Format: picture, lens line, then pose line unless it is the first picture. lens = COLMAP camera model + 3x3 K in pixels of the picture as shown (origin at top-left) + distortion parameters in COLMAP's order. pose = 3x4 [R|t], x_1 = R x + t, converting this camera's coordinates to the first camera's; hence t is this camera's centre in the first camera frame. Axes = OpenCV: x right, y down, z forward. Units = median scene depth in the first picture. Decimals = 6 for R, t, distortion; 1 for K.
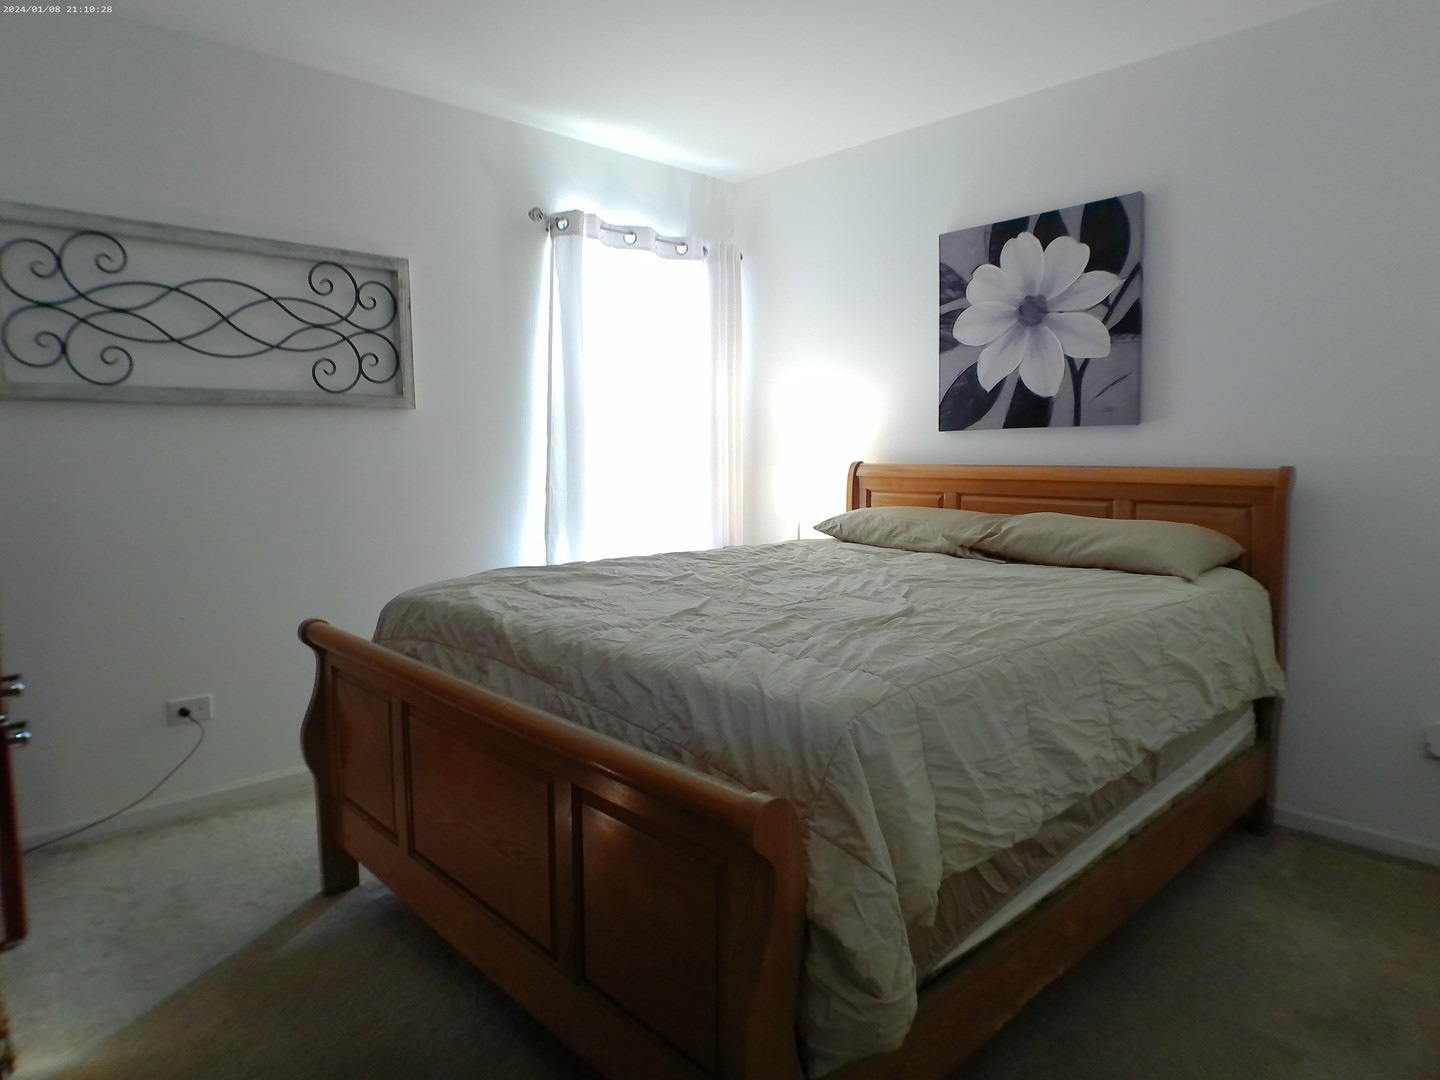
lens RADIAL K [[885.7, 0, 716.2], [0, 885.7, 538.9], [0, 0, 1]] dist [-0.032016, 0.000895]
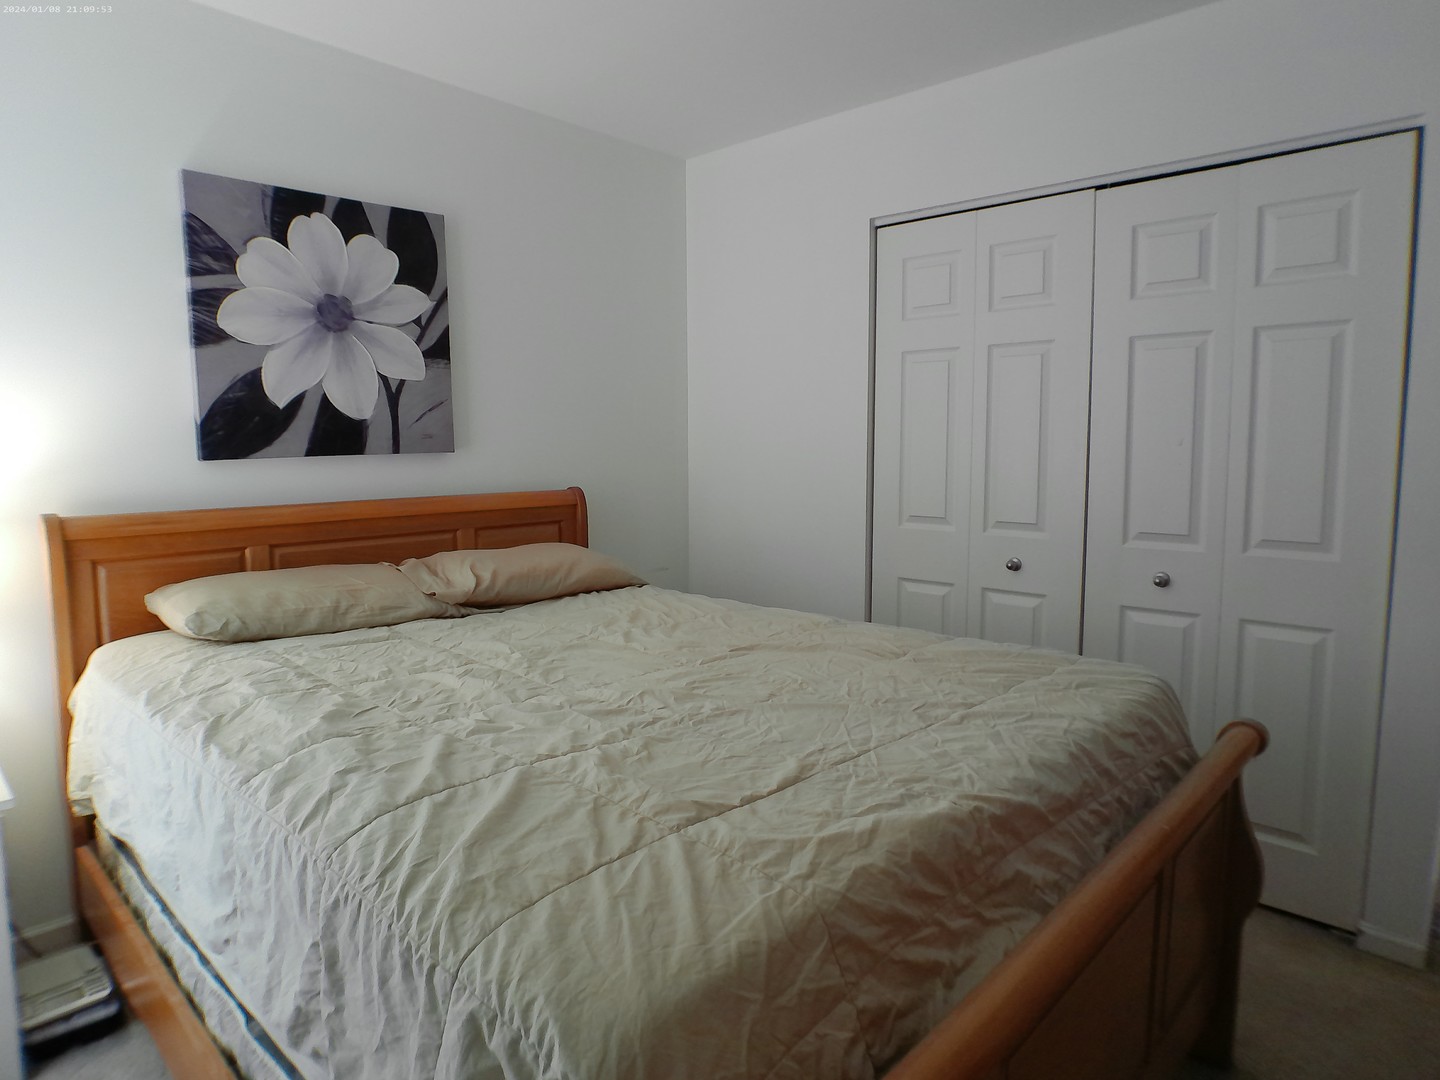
lens RADIAL K [[885.7, 0, 716.2], [0, 885.7, 538.9], [0, 0, 1]] dist [-0.032016, 0.000895]
pose [[-0.061726, -0.113605, 0.991607, -0.506486], [0.097411, 0.988072, 0.119264, -0.115664], [-0.993328, 0.103955, -0.049924, 0.717357]]
